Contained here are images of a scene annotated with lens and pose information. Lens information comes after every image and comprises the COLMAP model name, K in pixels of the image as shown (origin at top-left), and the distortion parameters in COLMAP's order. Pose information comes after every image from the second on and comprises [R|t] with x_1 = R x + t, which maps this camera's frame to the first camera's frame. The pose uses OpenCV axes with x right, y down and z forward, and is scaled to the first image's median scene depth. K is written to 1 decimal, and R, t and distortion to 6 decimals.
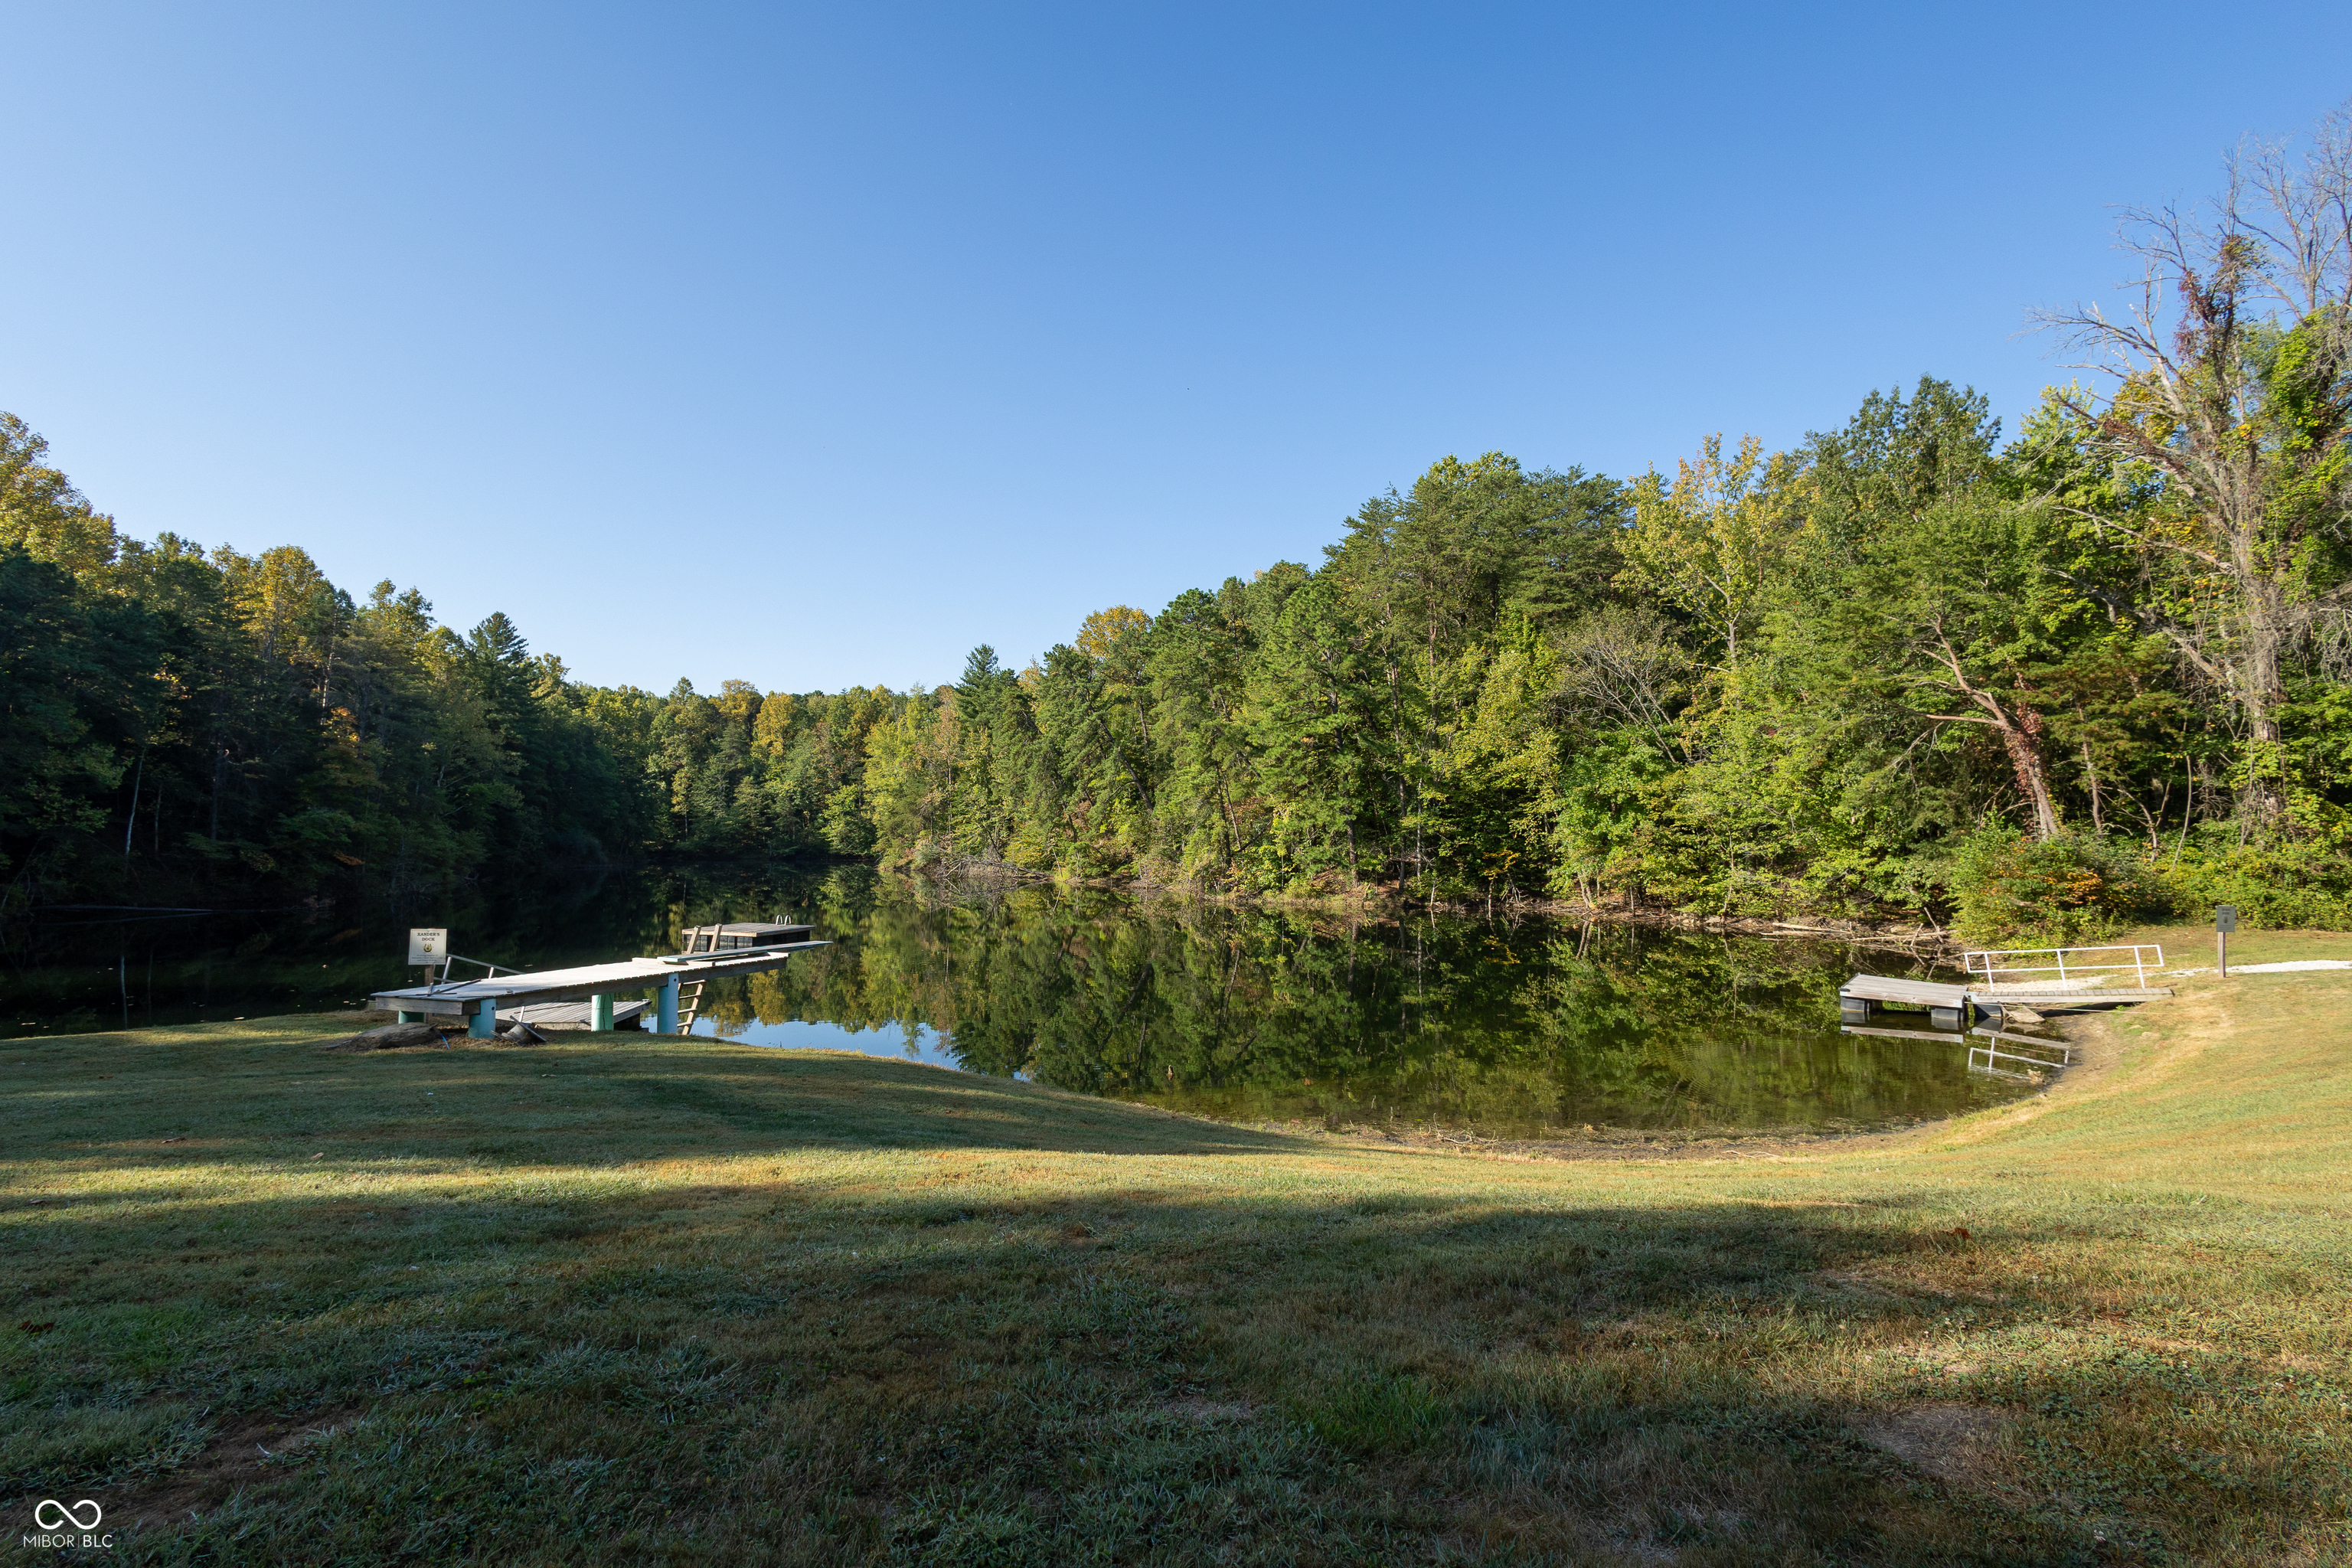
lens RADIAL K [[1080.9, 0, 1183.2], [0, 1080.9, 789.2], [0, 0, 1]] dist [0.006044, 0.000172]
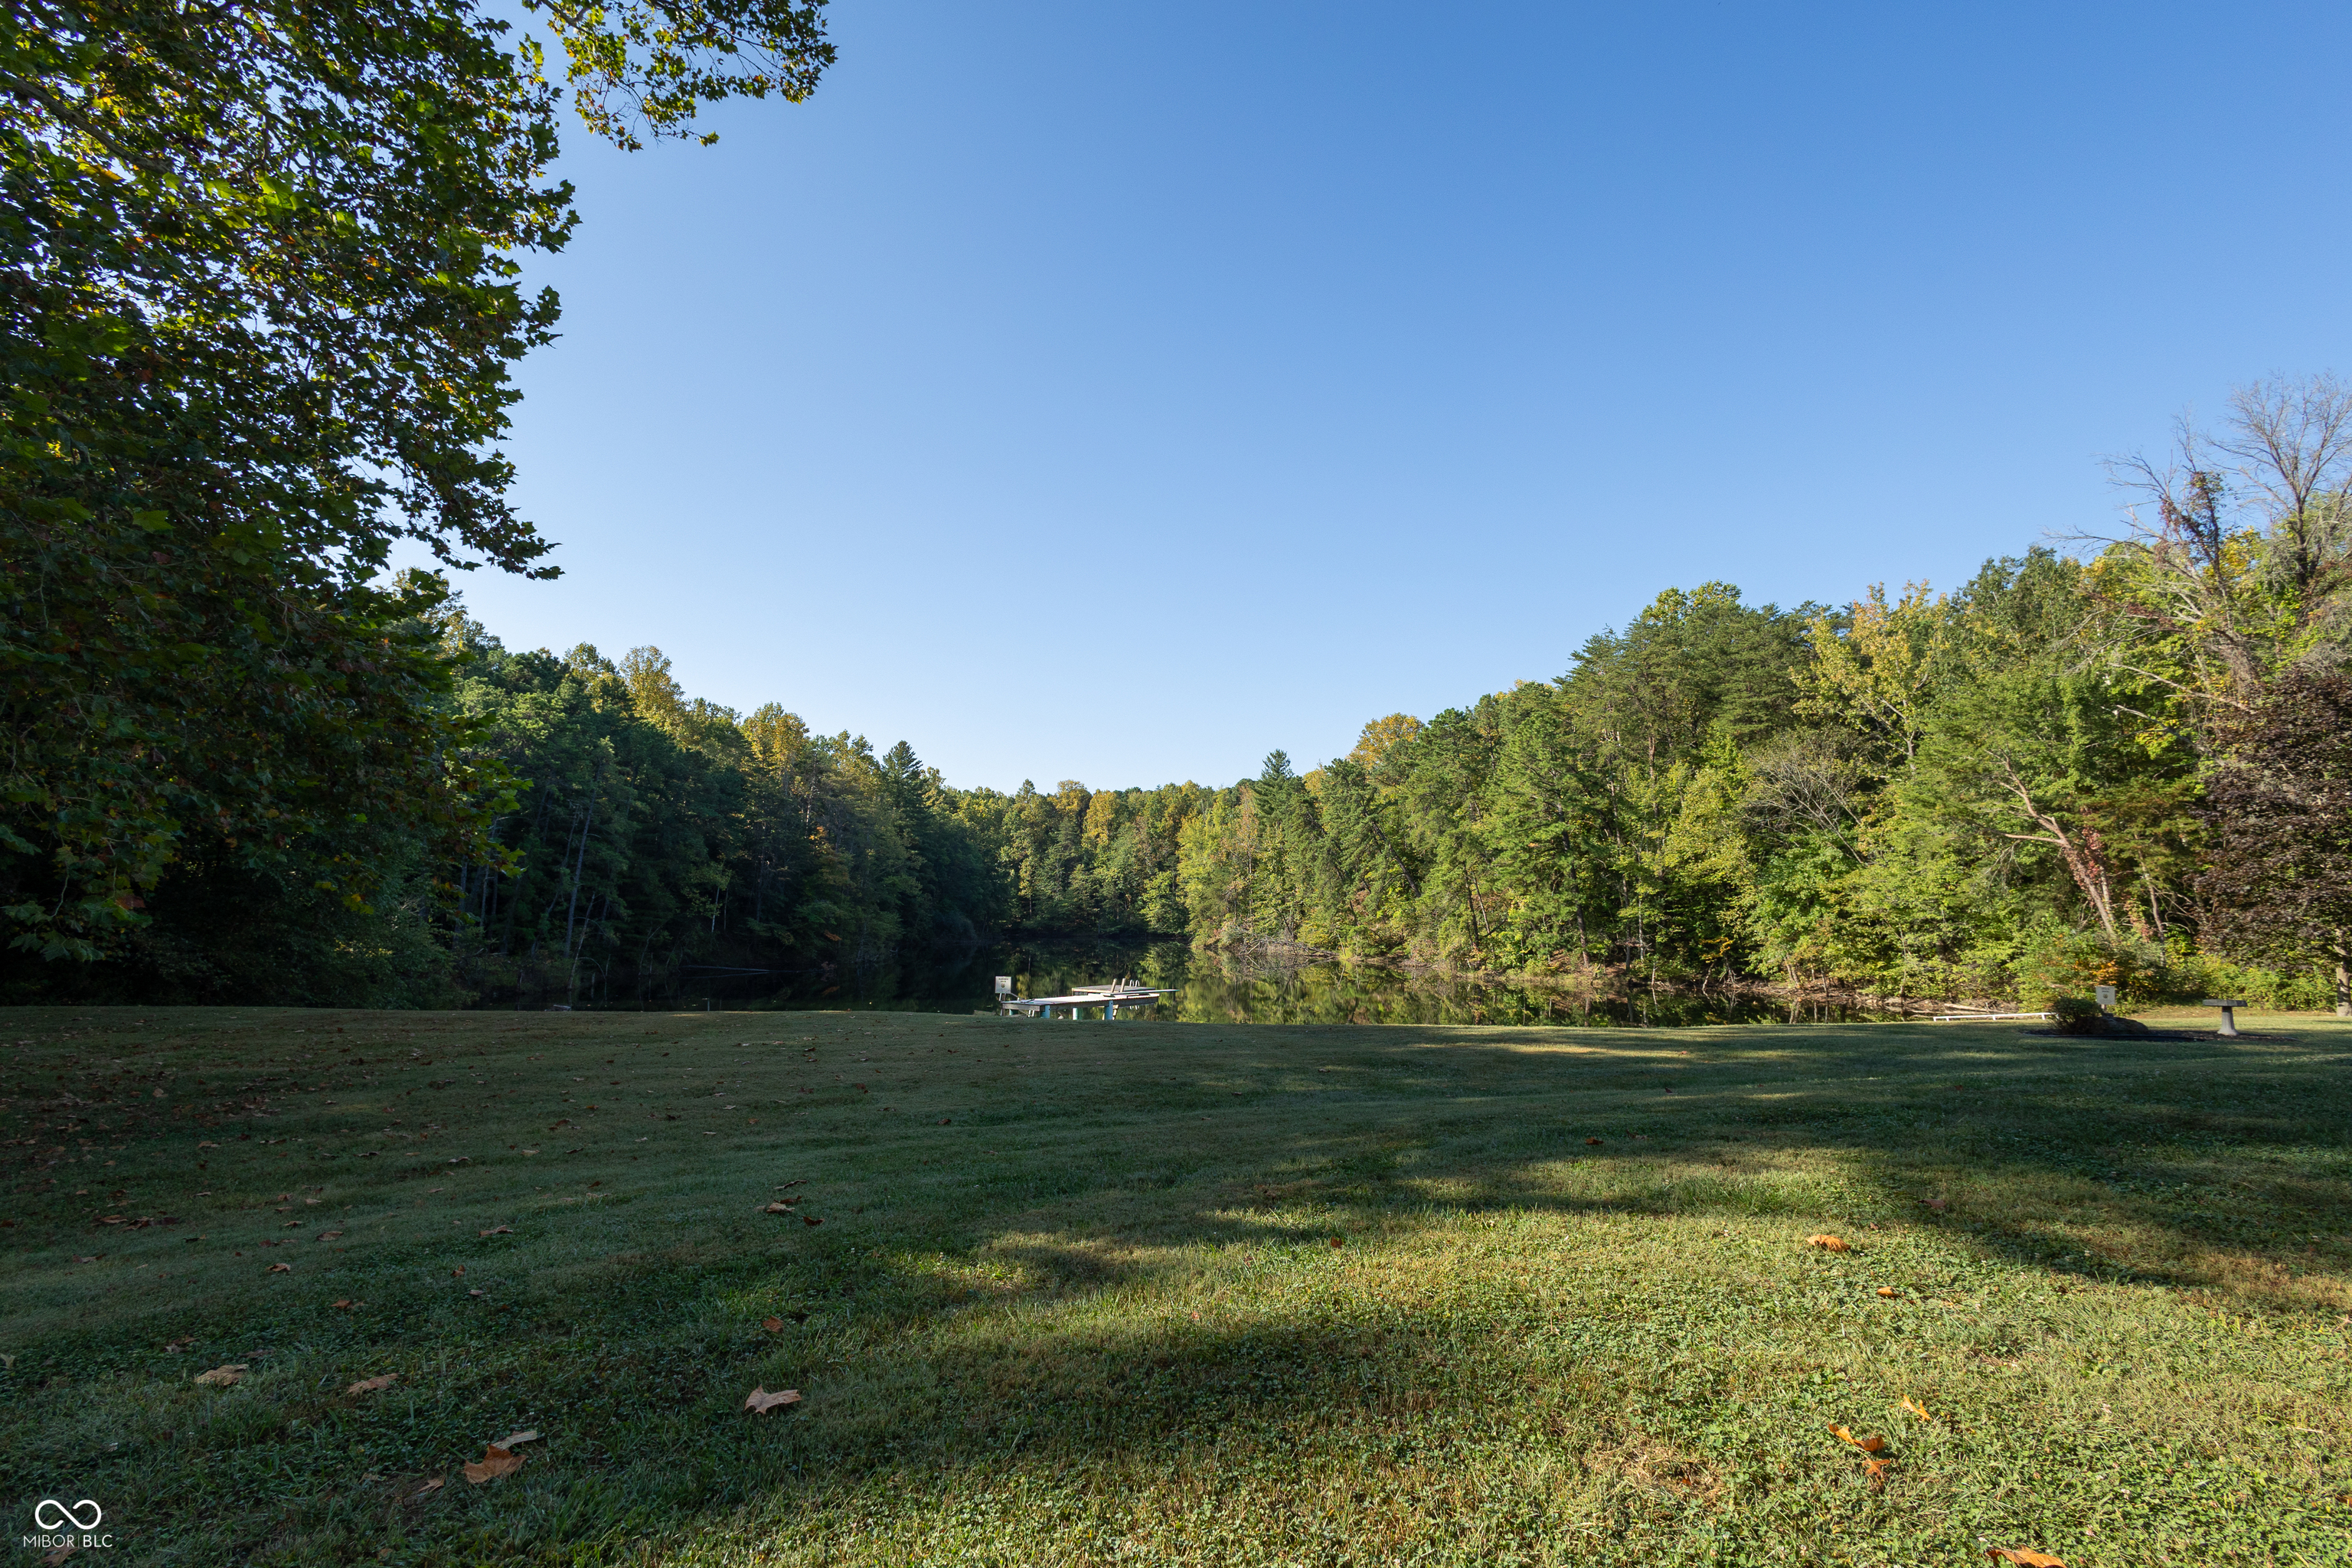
lens RADIAL K [[1080.9, 0, 1176.2], [0, 1080.9, 780.9], [0, 0, 1]] dist [0.006044, 0.000172]
pose [[0.959984, -0.032374, -0.278179, 0.056779], [0.010312, 0.996708, -0.080411, -0.019199], [0.279866, 0.074325, 0.957158, -0.233787]]
